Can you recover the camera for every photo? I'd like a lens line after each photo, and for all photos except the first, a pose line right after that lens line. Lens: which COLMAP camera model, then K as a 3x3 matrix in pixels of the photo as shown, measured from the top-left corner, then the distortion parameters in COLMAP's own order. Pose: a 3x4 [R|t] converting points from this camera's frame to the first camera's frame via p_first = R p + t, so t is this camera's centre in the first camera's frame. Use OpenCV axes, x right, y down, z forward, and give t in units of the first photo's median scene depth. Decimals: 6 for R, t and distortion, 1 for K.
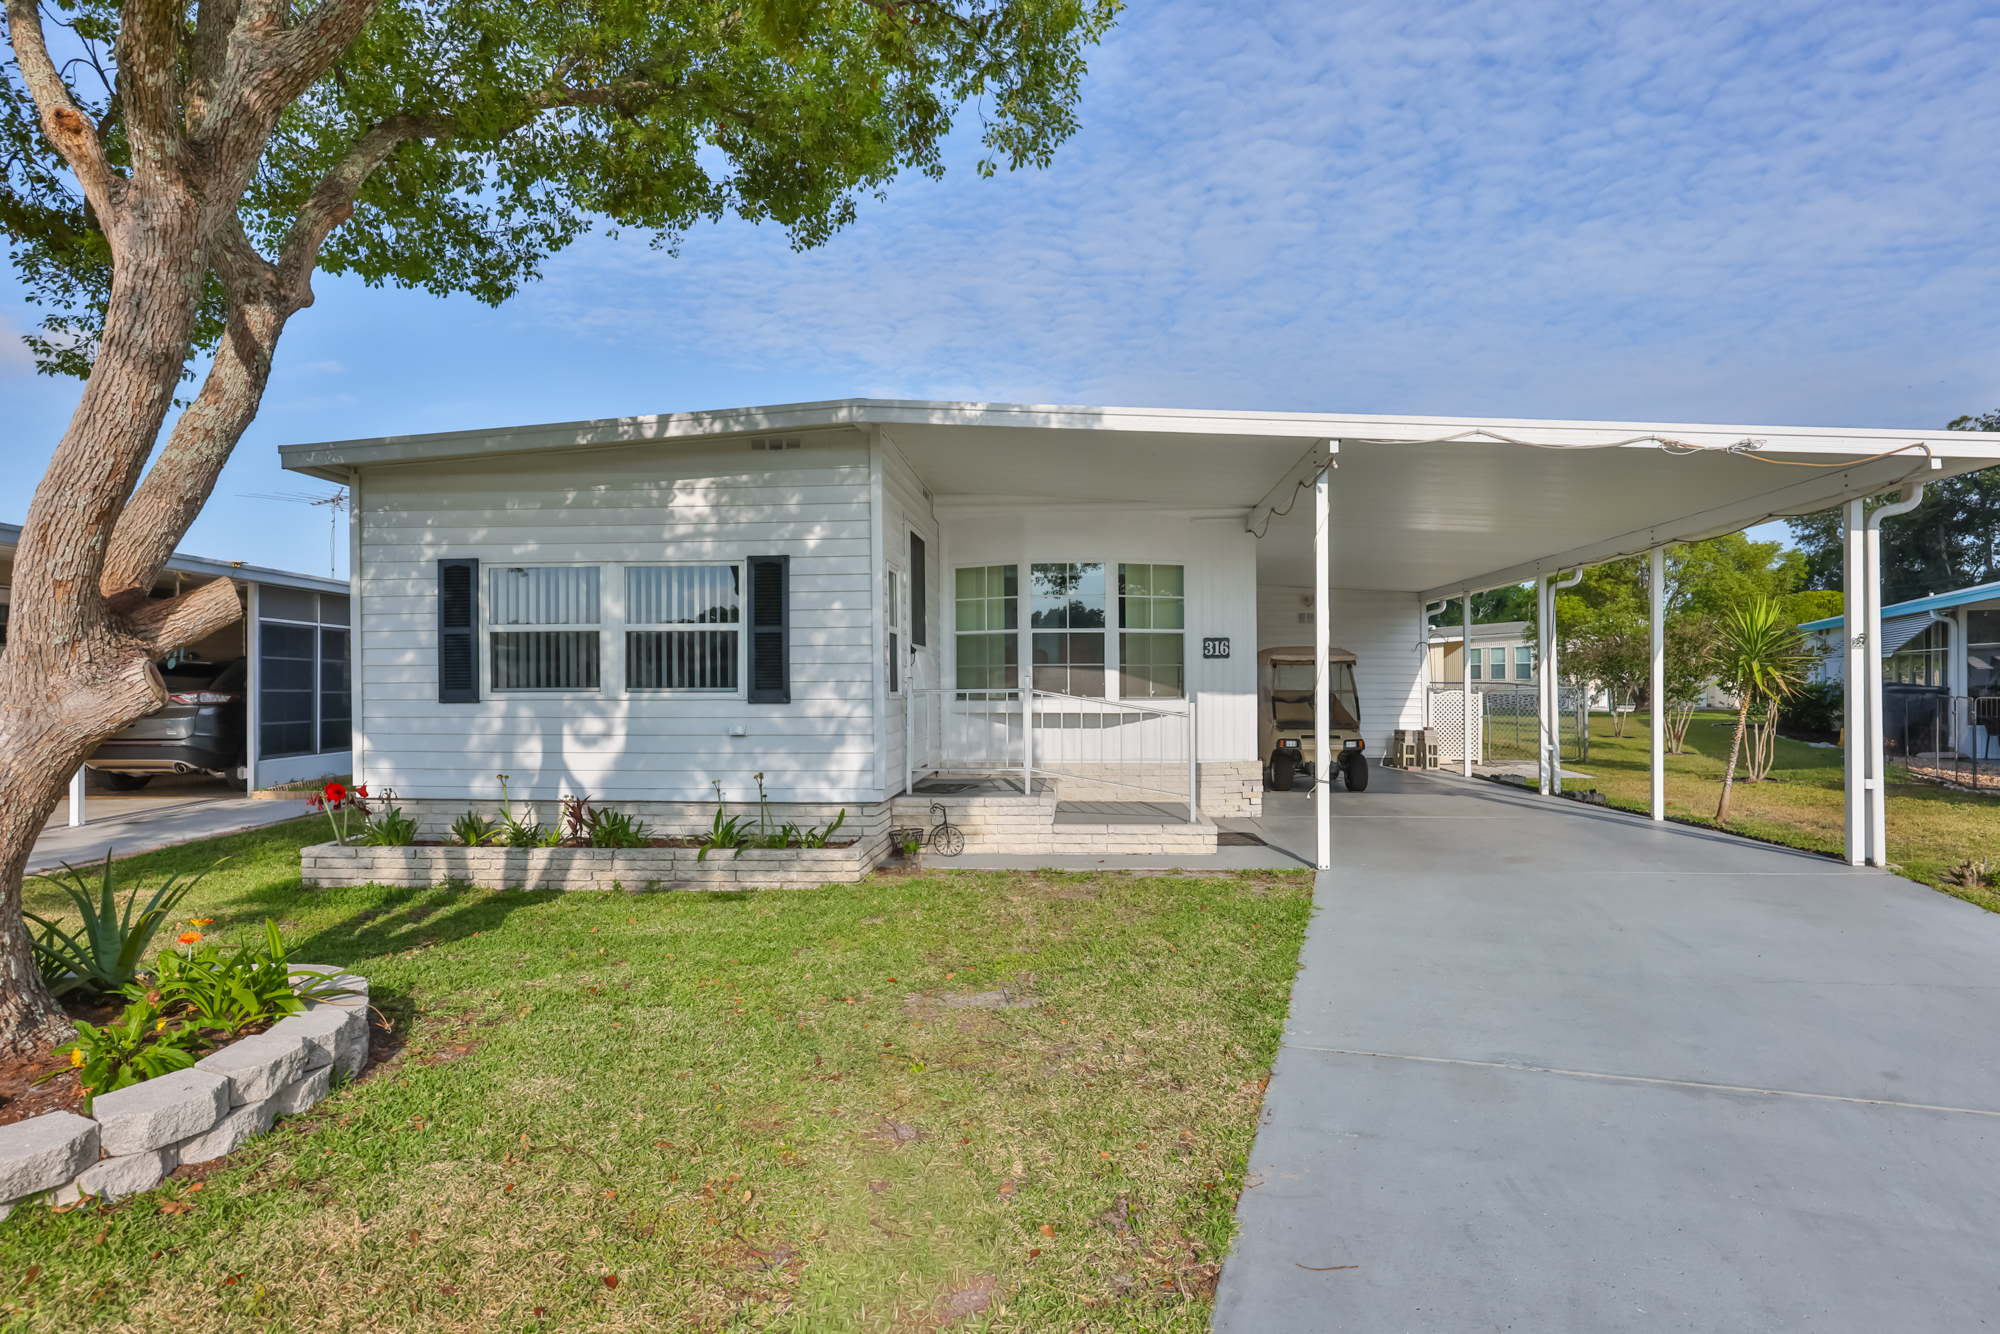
lens RADIAL K [[1079.8, 0, 996.5], [0, 1079.8, 693.2], [0, 0, 1]] dist [0.001118, 0.003579]
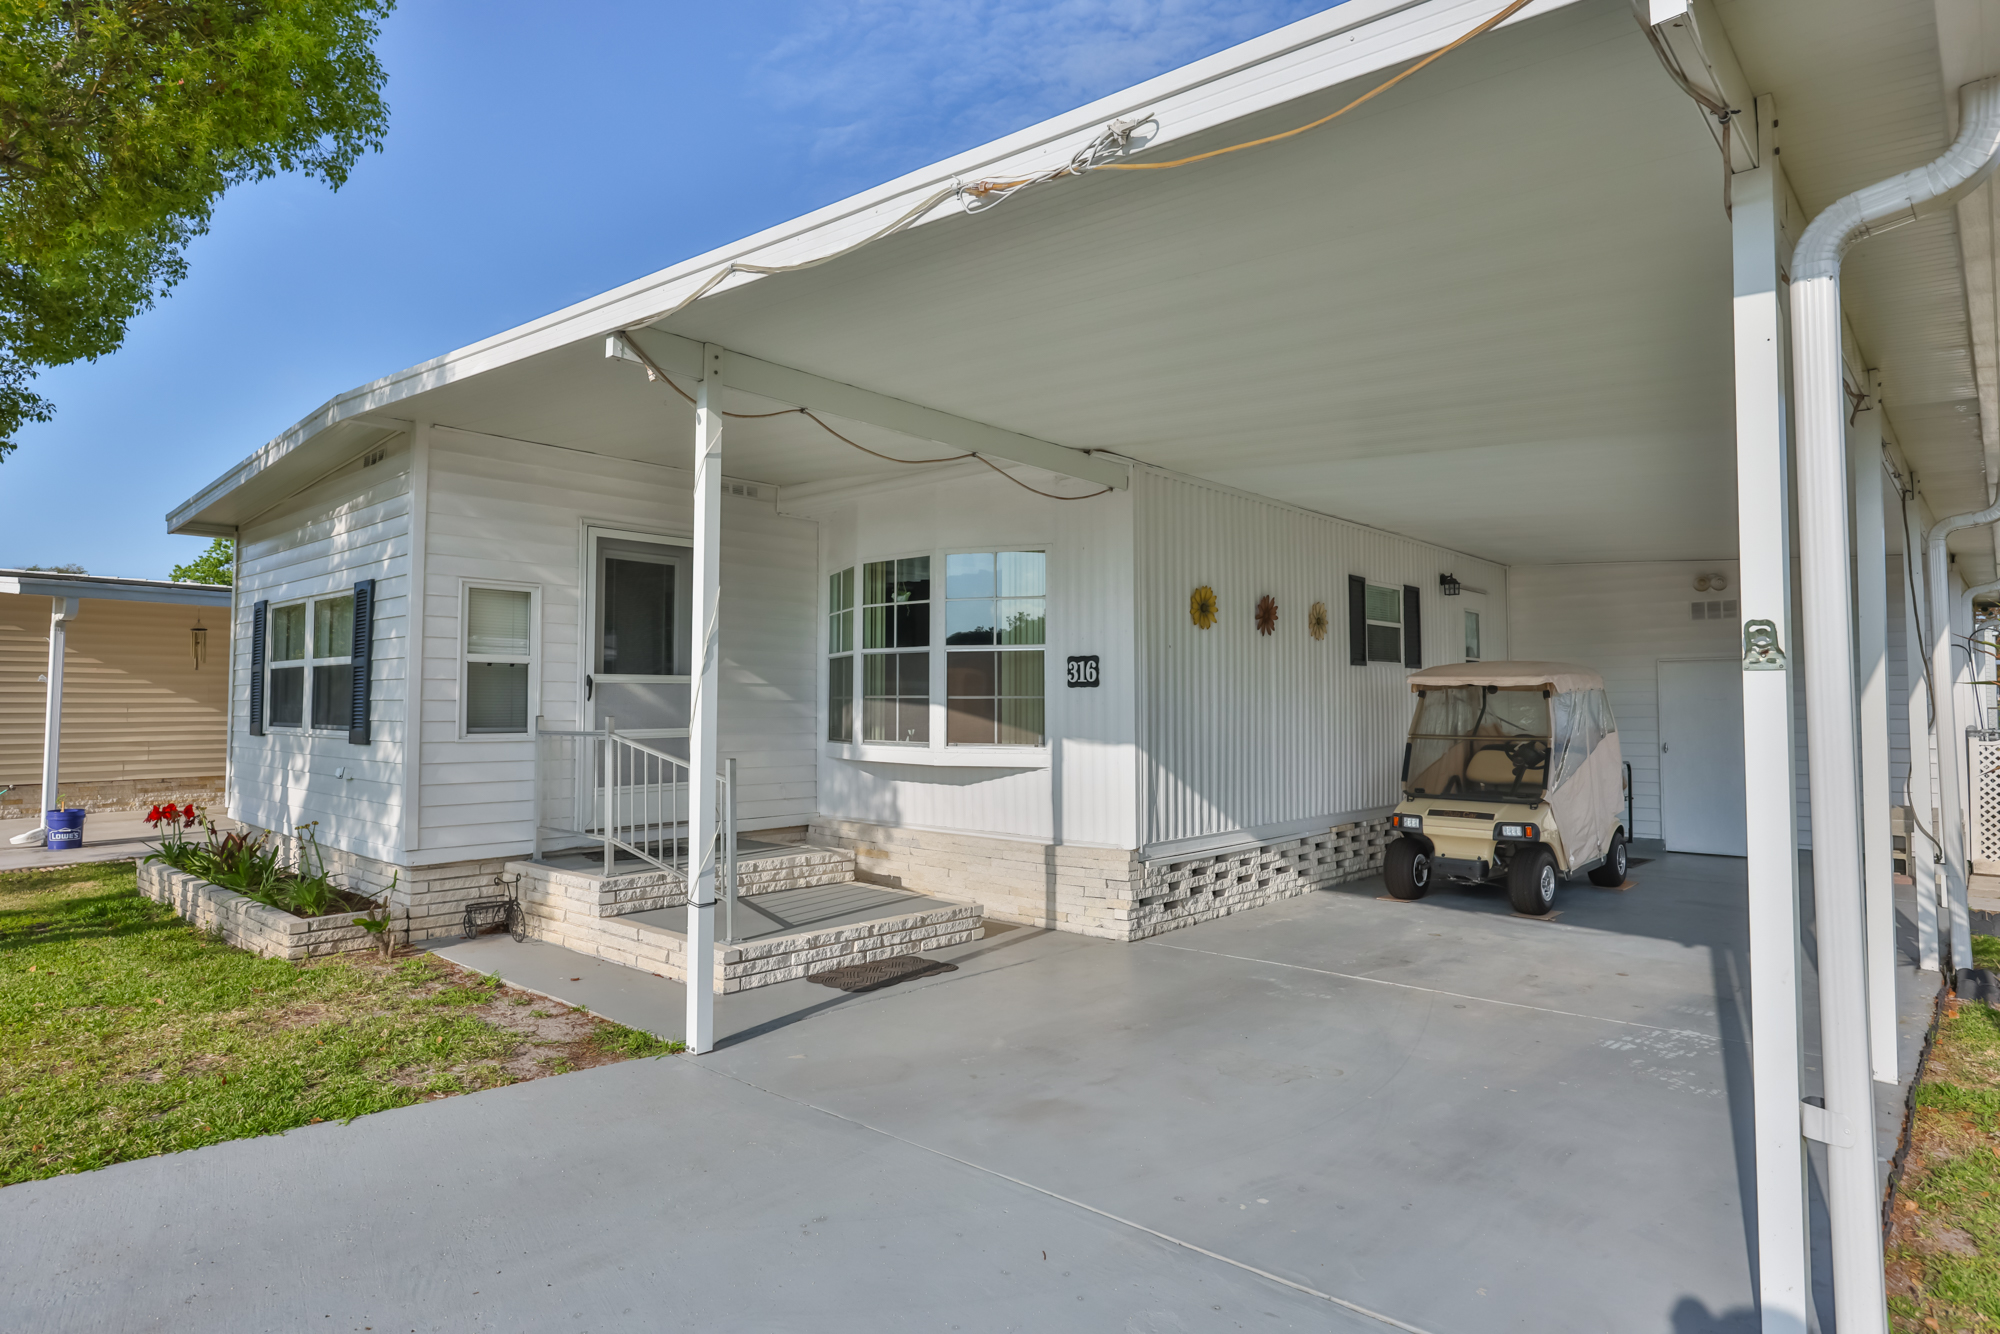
lens RADIAL K [[1112.2, 0, 1000.4], [0, 1112.2, 673.2], [0, 0, 1]] dist [-0.011542, -0.001412]
pose [[0.794959, -0.009025, -0.606596, 0.764896], [-0.010227, 0.999548, -0.028274, -0.029040], [0.606577, 0.028680, 0.794507, 0.578398]]
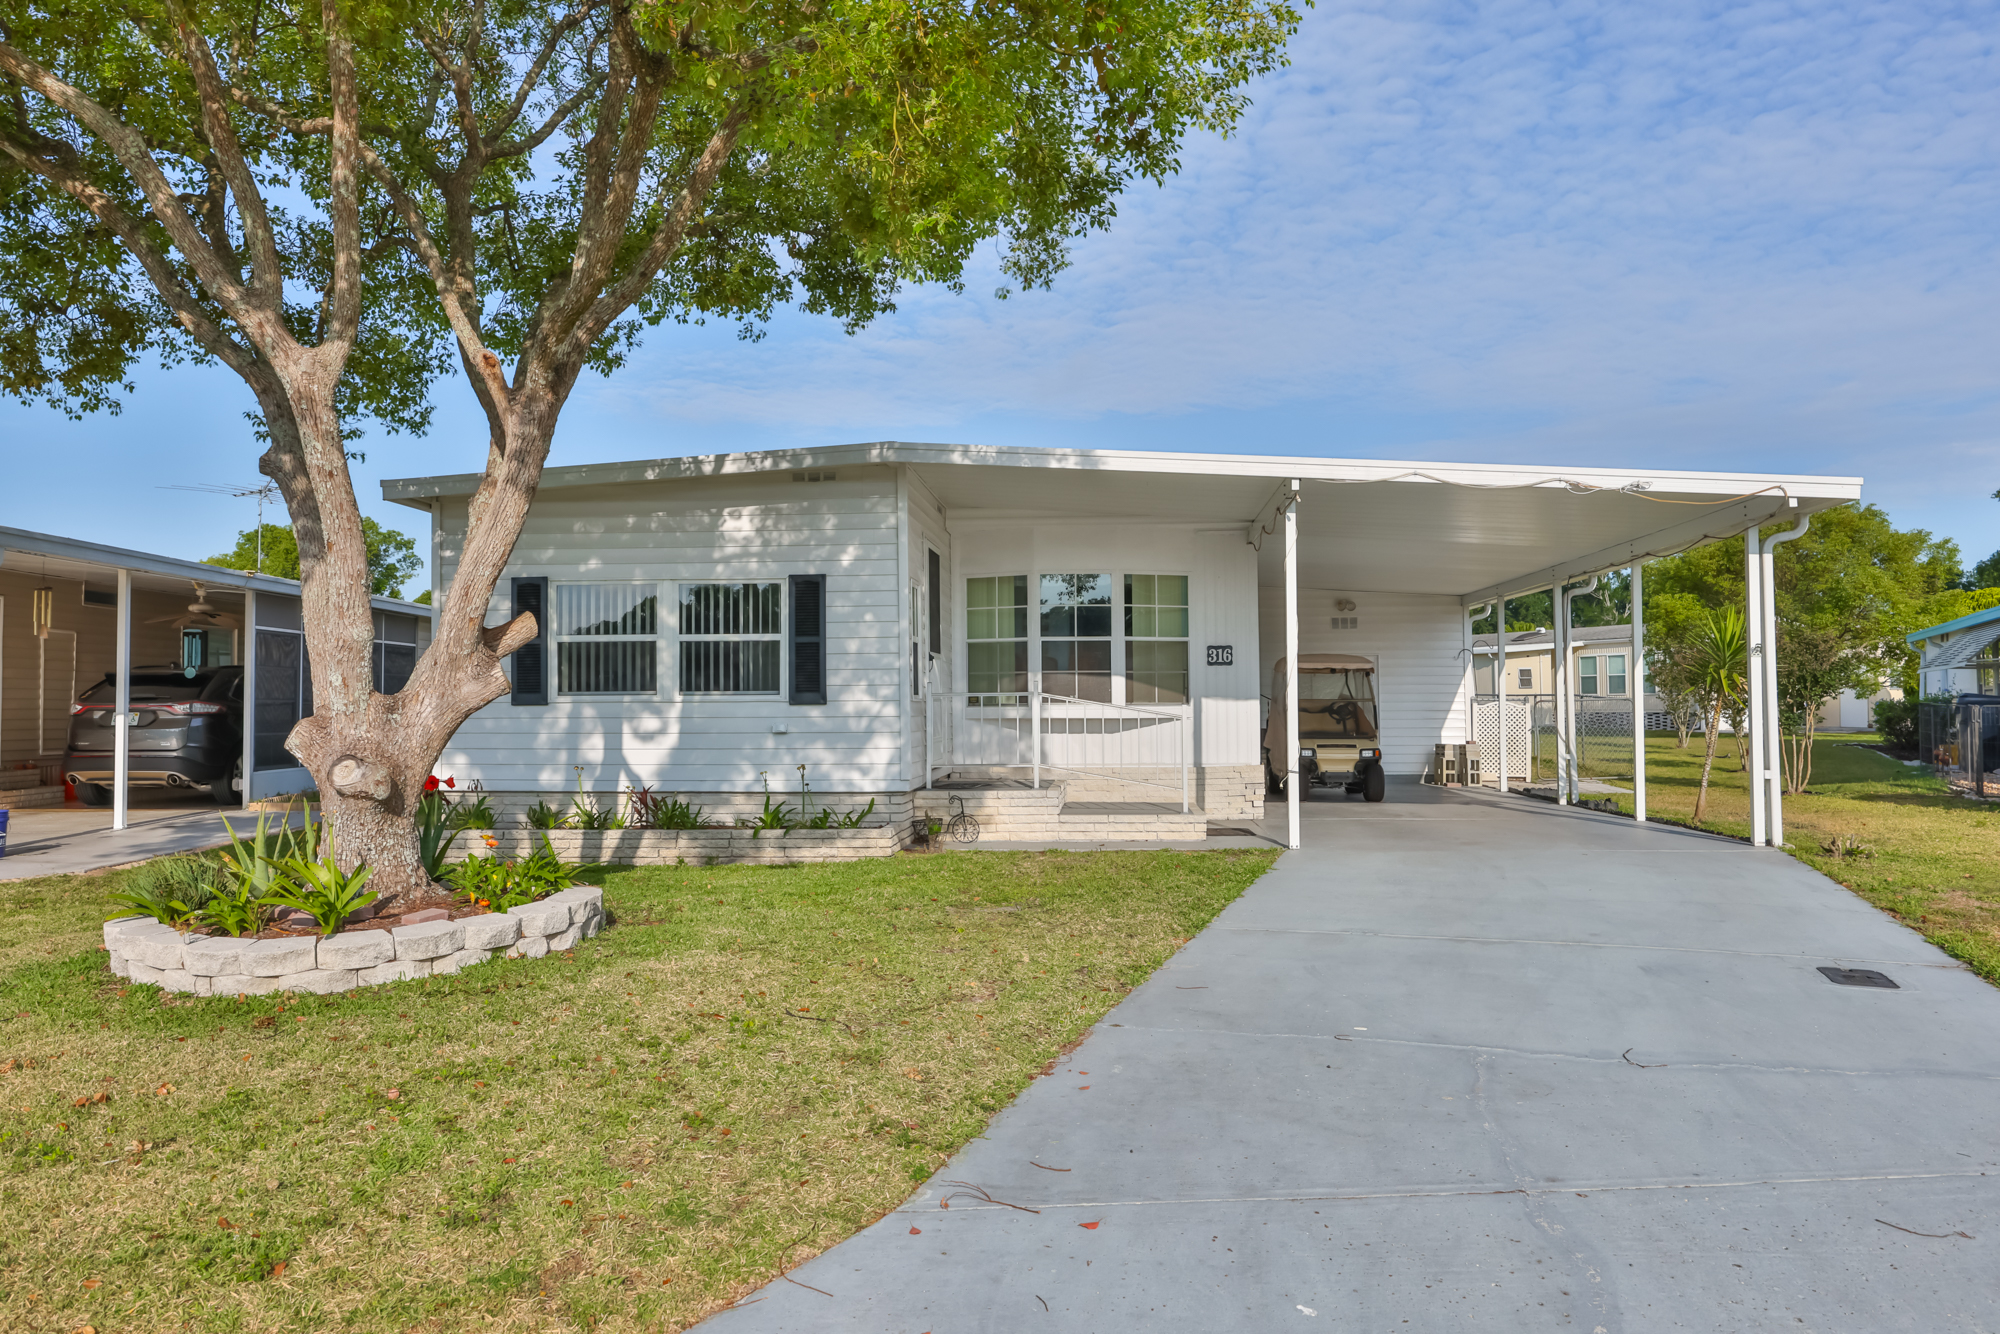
lens RADIAL K [[1412.3, 0, 1013.7], [0, 1412.3, 651.1], [0, 0, 1]] dist [0.007970, -0.000254]
pose [[0.999997, 0.000722, 0.002408, 0.002061], [-0.000609, 0.998922, -0.046406, 0.022296], [-0.002439, 0.046405, 0.998920, -0.476211]]
